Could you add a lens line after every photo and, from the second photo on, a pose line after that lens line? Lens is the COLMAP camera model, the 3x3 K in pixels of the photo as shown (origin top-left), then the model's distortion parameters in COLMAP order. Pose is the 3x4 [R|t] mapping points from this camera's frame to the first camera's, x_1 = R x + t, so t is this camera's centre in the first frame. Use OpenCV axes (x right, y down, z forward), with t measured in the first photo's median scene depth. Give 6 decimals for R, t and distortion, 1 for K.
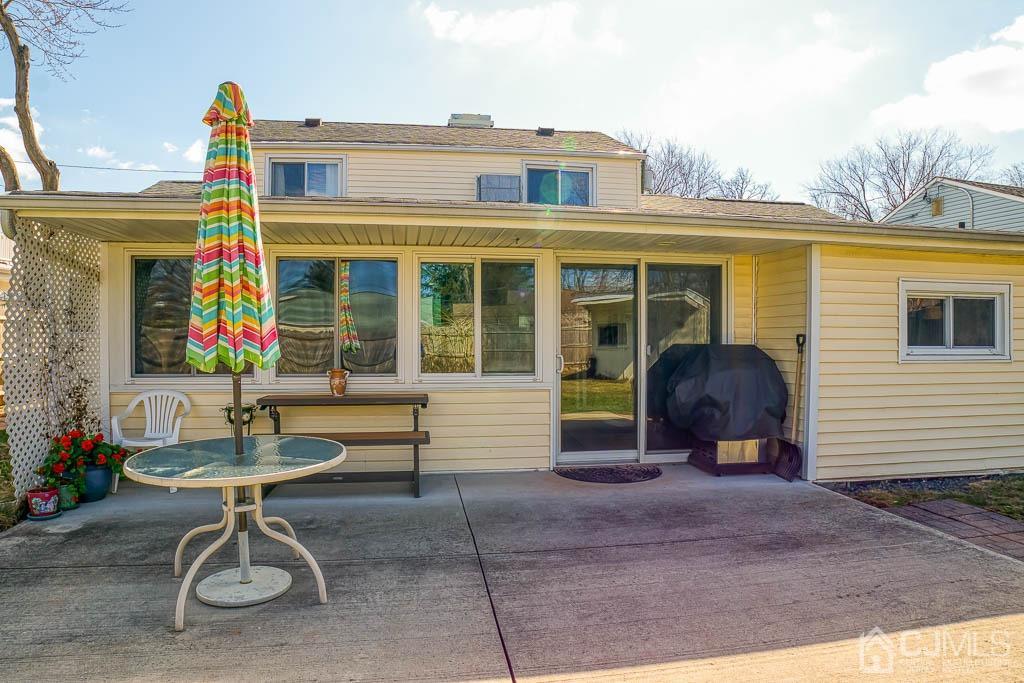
lens RADIAL K [[629.8, 0, 510.3], [0, 629.8, 350.6], [0, 0, 1]] dist [-0.114364, 0.042084]
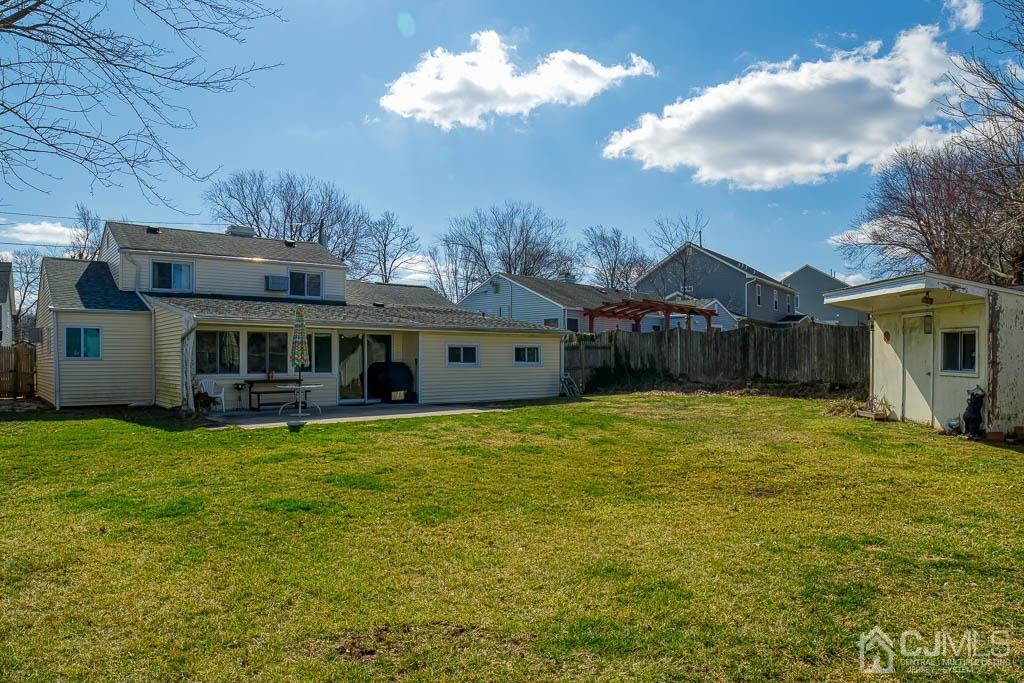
lens RADIAL K [[656.3, 0, 509.8], [0, 656.3, 366.2], [0, 0, 1]] dist [-0.099114, 0.000304]
pose [[0.854062, -0.006785, 0.520128, -0.812505], [0.011556, 0.999916, -0.005930, 0.035748], [-0.520043, 0.011075, 0.854068, -1.982107]]
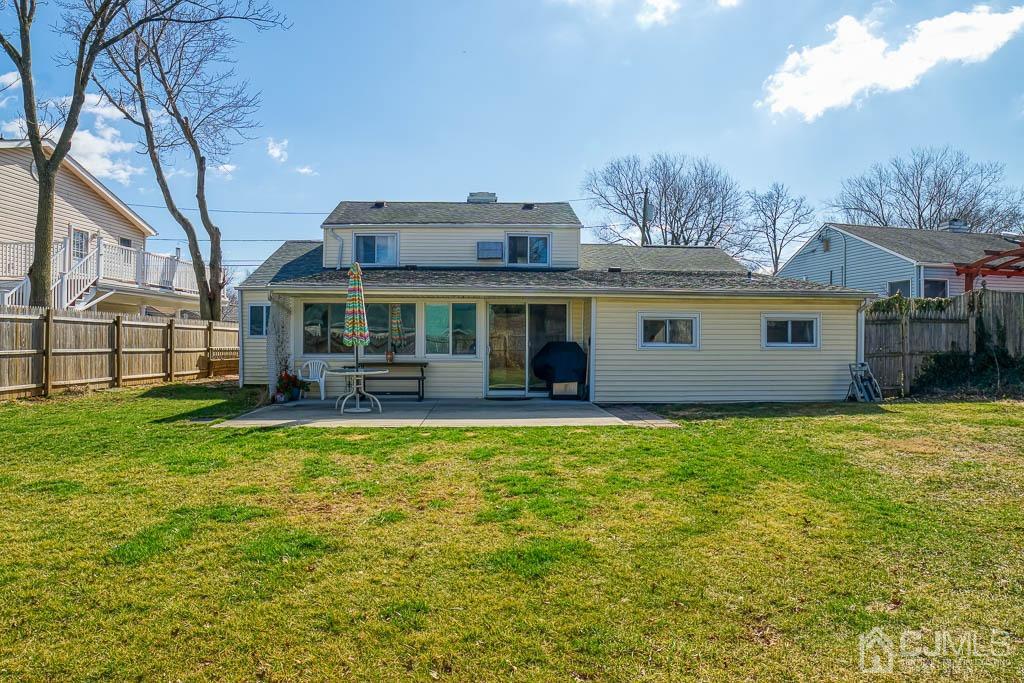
lens RADIAL K [[629.8, 0, 510.3], [0, 629.8, 350.6], [0, 0, 1]] dist [-0.114364, 0.042084]
pose [[0.994544, 0.004620, -0.104215, 0.382272], [-0.005608, 0.999942, -0.009187, 0.042170], [0.104167, 0.009721, 0.994512, -1.180514]]
